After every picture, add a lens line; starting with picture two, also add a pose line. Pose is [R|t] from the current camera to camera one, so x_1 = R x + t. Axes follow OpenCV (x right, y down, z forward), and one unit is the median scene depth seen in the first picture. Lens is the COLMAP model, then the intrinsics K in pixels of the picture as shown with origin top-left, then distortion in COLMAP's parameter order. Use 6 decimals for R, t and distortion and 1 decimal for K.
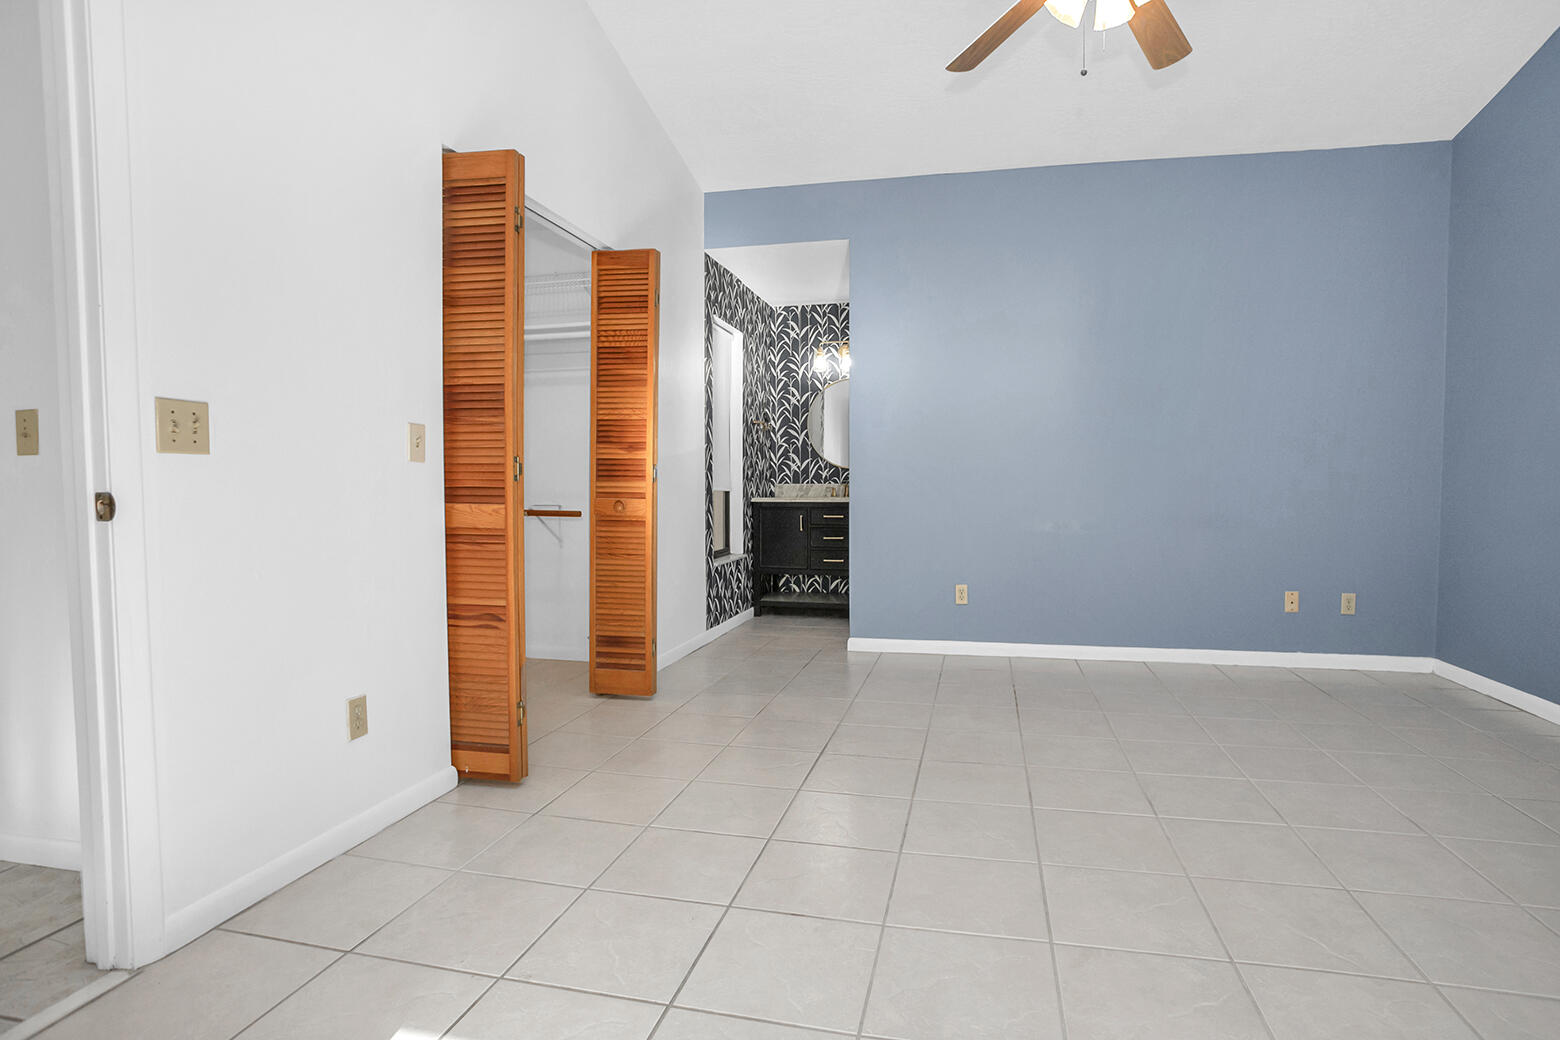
lens RADIAL K [[794.9, 0, 780.0], [0, 794.9, 520.0], [0, 0, 1]] dist [-0.074673, 0.044535]
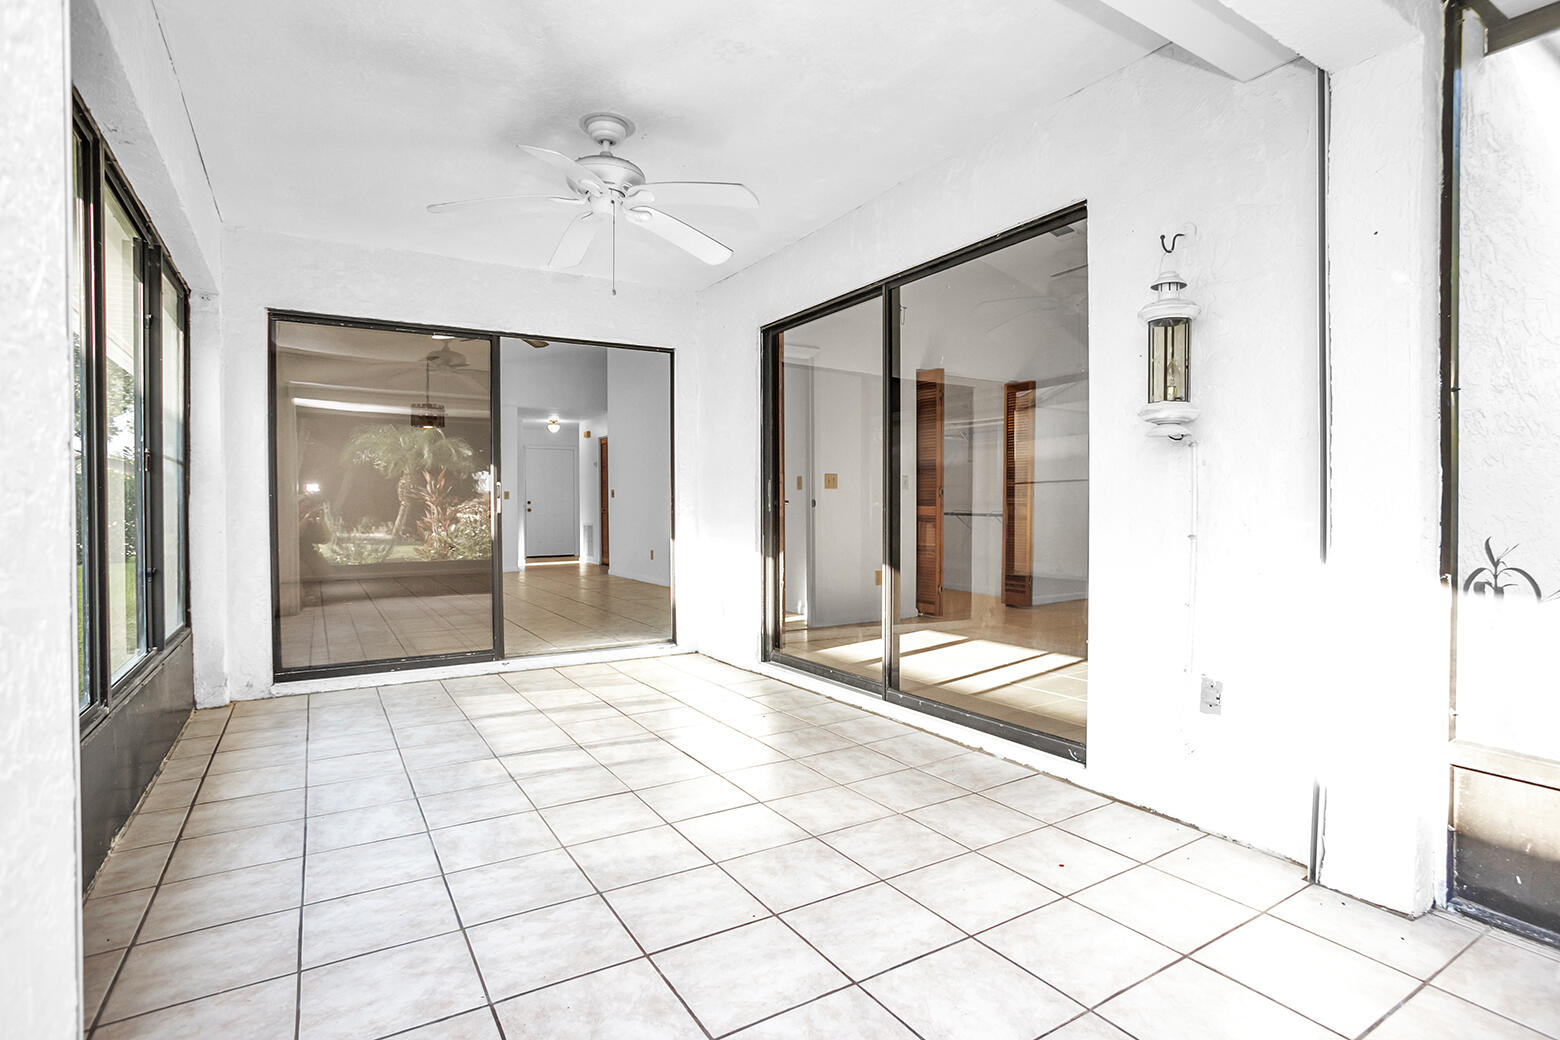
lens RADIAL K [[758.4, 0, 780.0], [0, 758.4, 520.0], [0, 0, 1]] dist [-0.000046, 0.000117]
pose [[0.718926, -0.001925, -0.695084, 0.766643], [-0.024832, 0.999287, -0.028452, 0.083137], [0.694643, 0.037715, 0.718366, -0.859504]]
